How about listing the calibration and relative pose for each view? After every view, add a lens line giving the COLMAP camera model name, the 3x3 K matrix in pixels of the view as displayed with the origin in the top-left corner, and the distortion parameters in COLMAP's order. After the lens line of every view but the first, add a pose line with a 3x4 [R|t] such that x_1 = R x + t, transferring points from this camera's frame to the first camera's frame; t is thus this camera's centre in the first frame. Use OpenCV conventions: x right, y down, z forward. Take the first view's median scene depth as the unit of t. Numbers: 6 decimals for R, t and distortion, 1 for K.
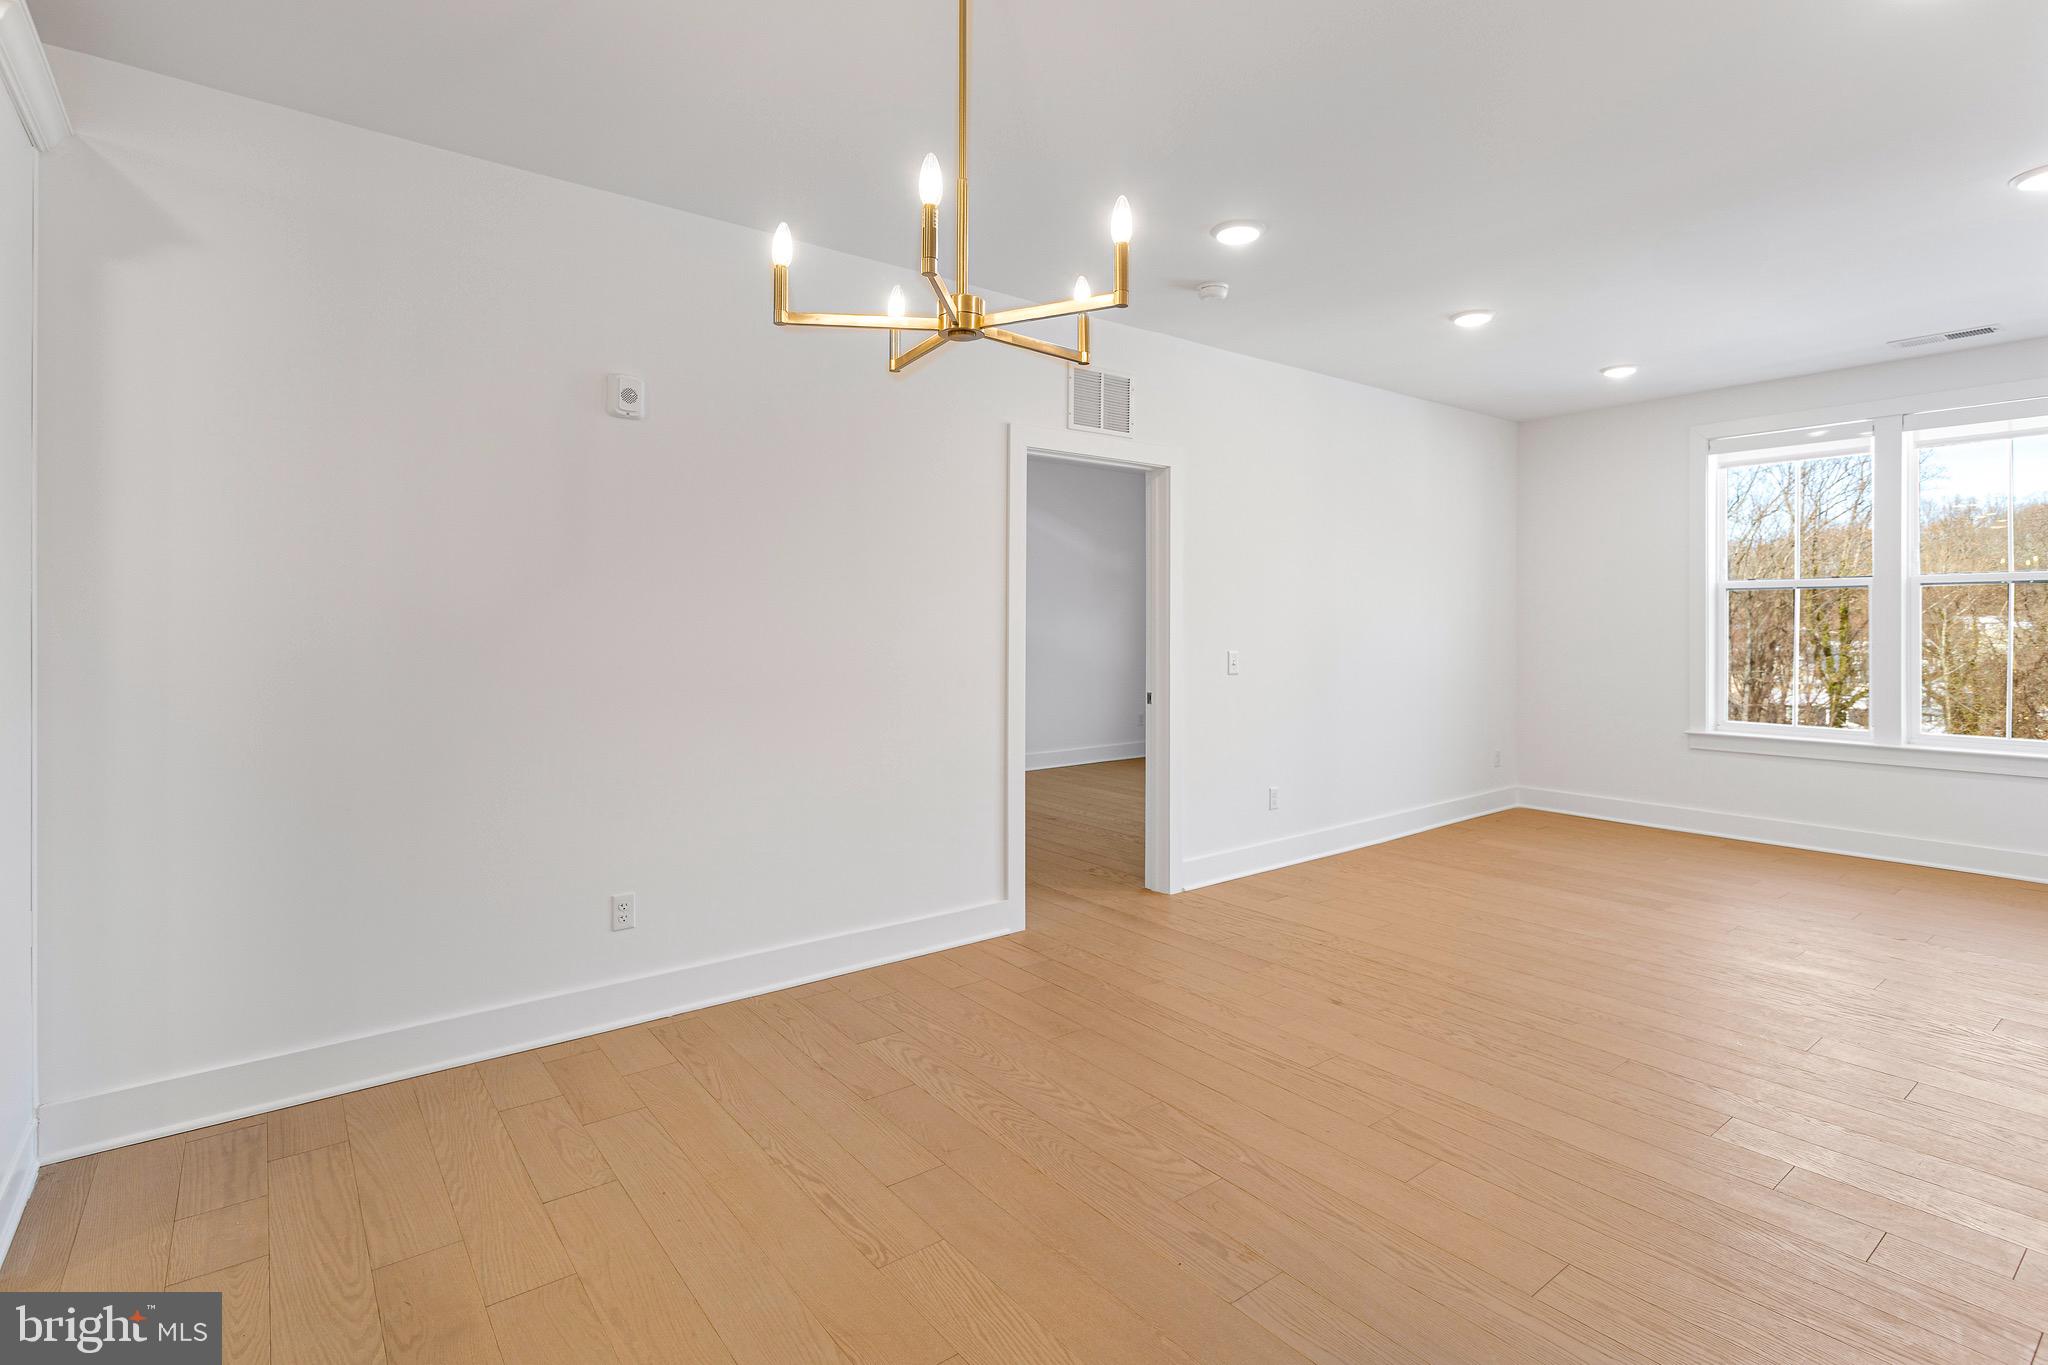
lens RADIAL K [[988.5, 0, 1052.8], [0, 988.5, 677.3], [0, 0, 1]] dist [0.000292, 0.000024]
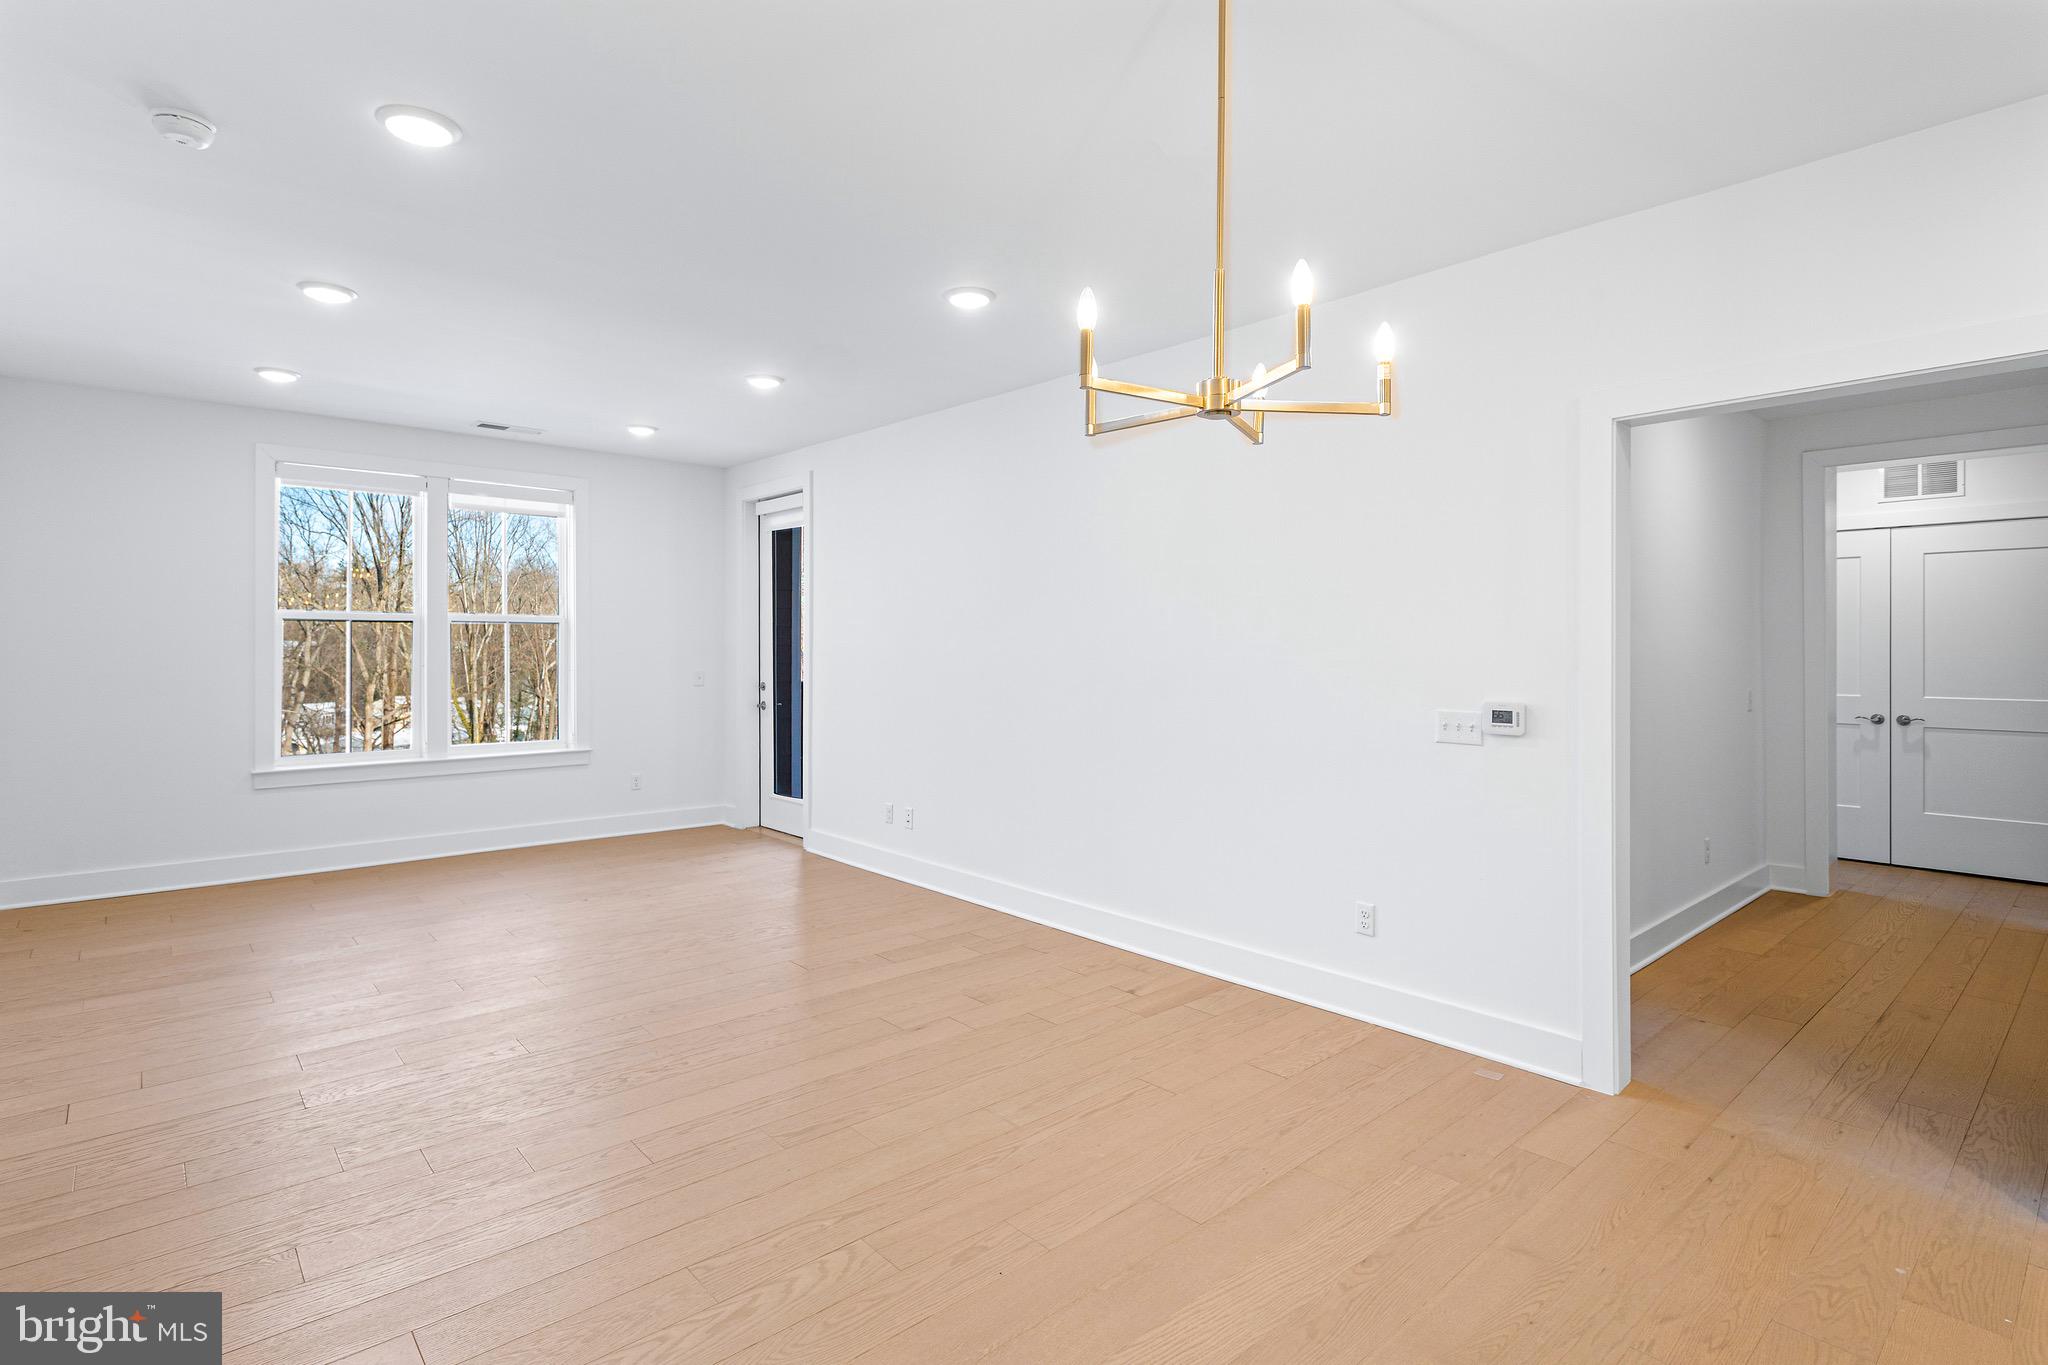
lens RADIAL K [[998.6, 0, 1007.7], [0, 998.6, 635.6], [0, 0, 1]] dist [0.000208, 0.000408]
pose [[-0.030036, 0.009194, 0.999507, -0.353489], [0.058703, 0.998248, -0.007418, -0.027079], [-0.997824, 0.058451, -0.030524, 0.374429]]
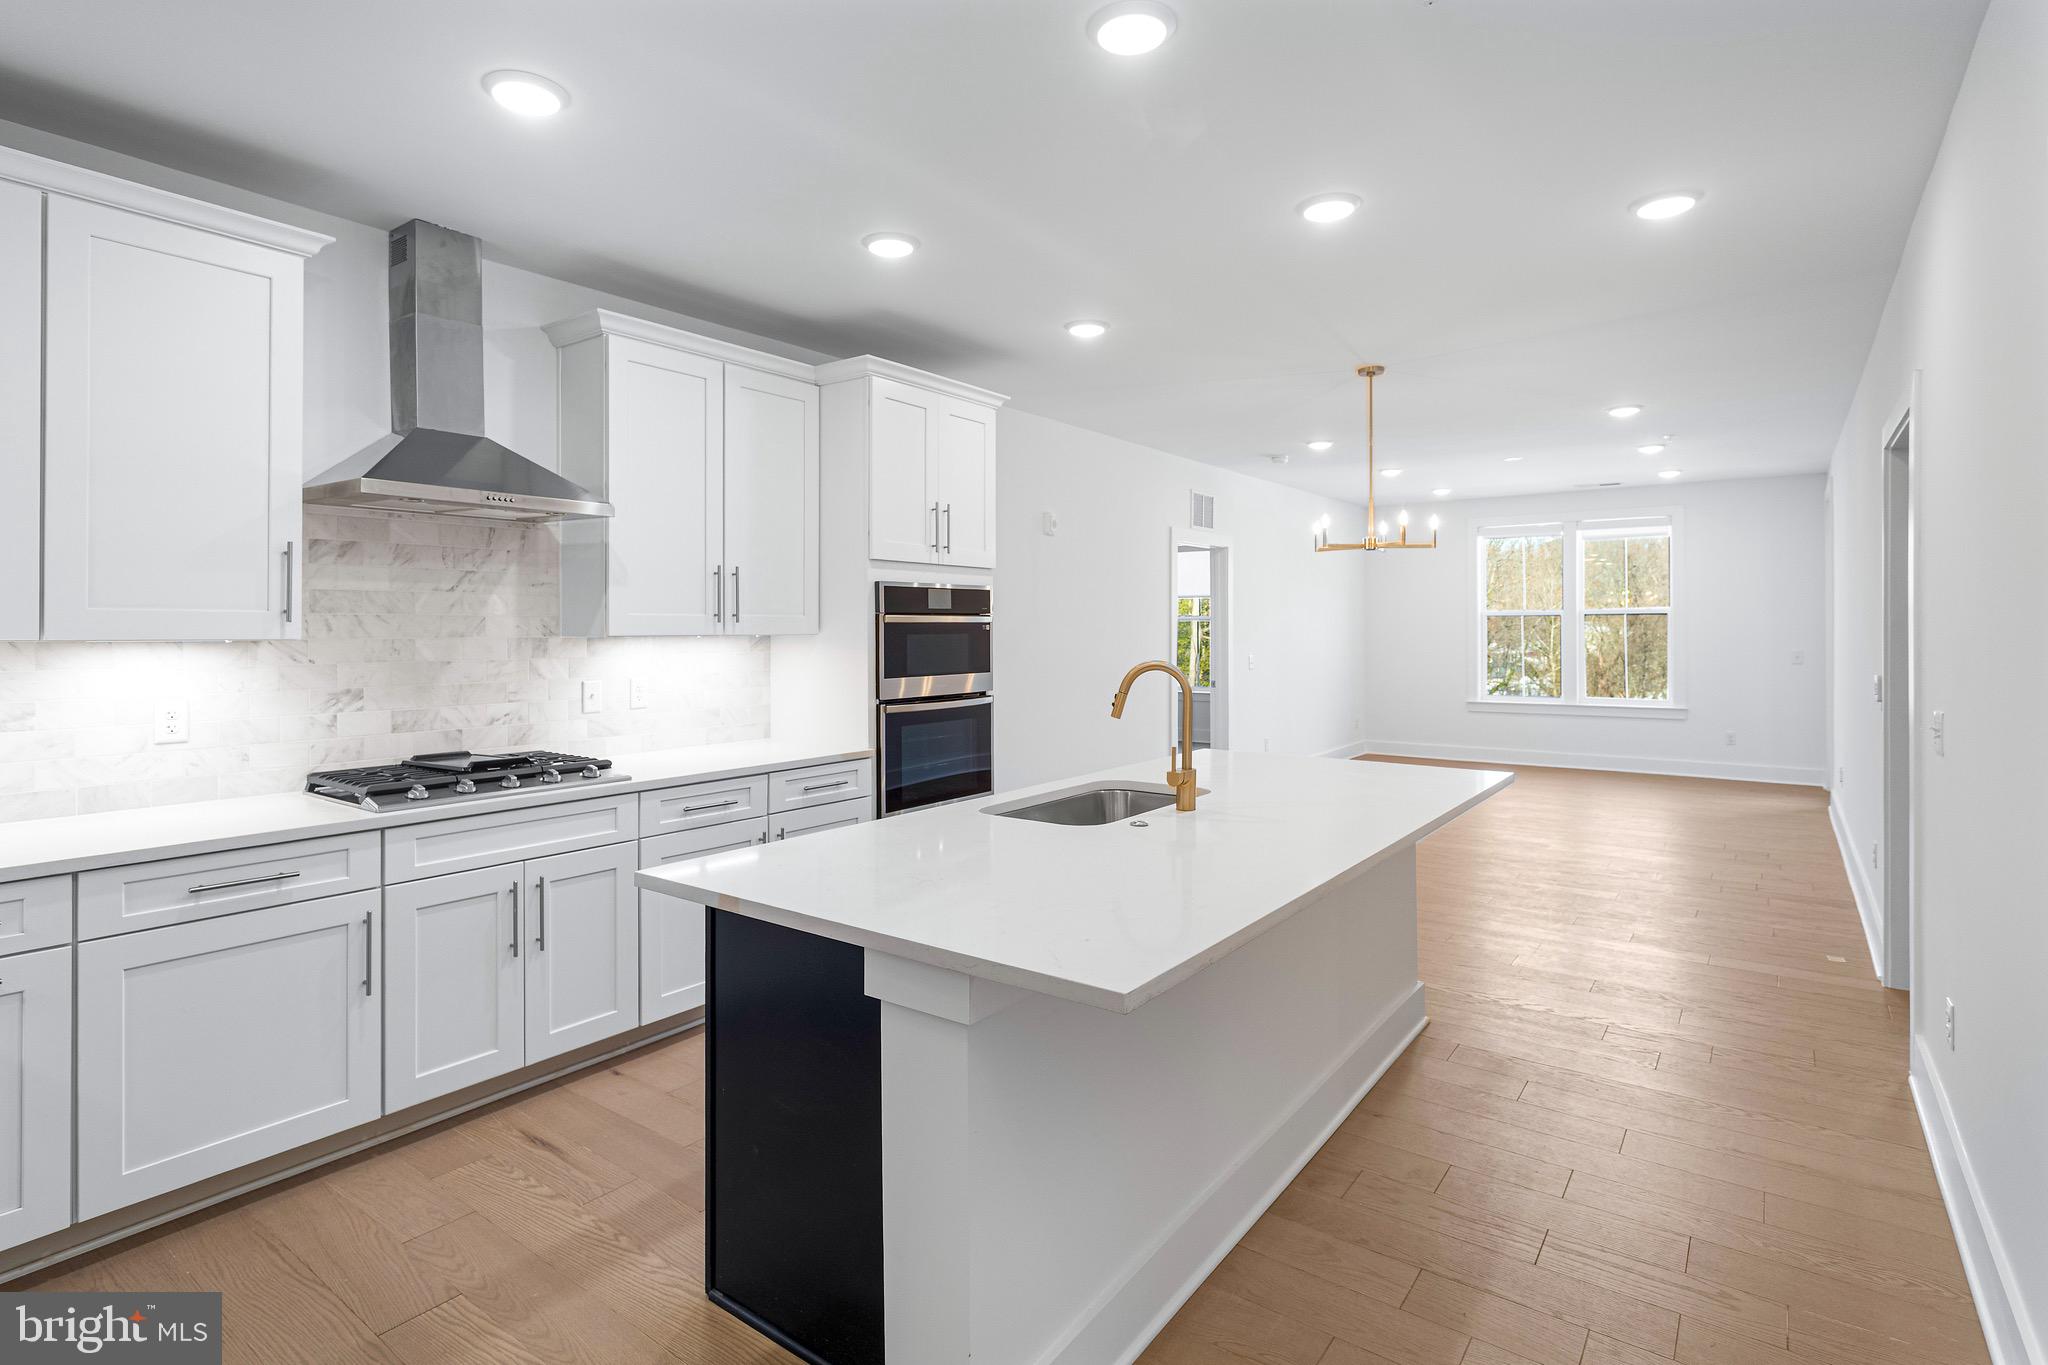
lens RADIAL K [[998.6, 0, 1007.7], [0, 998.6, 635.6], [0, 0, 1]] dist [0.000208, 0.000408]
pose [[0.968243, -0.008849, 0.249852, -0.596643], [0.022100, 0.998491, -0.050282, 0.014966], [-0.249030, 0.054207, 0.966977, -0.492640]]
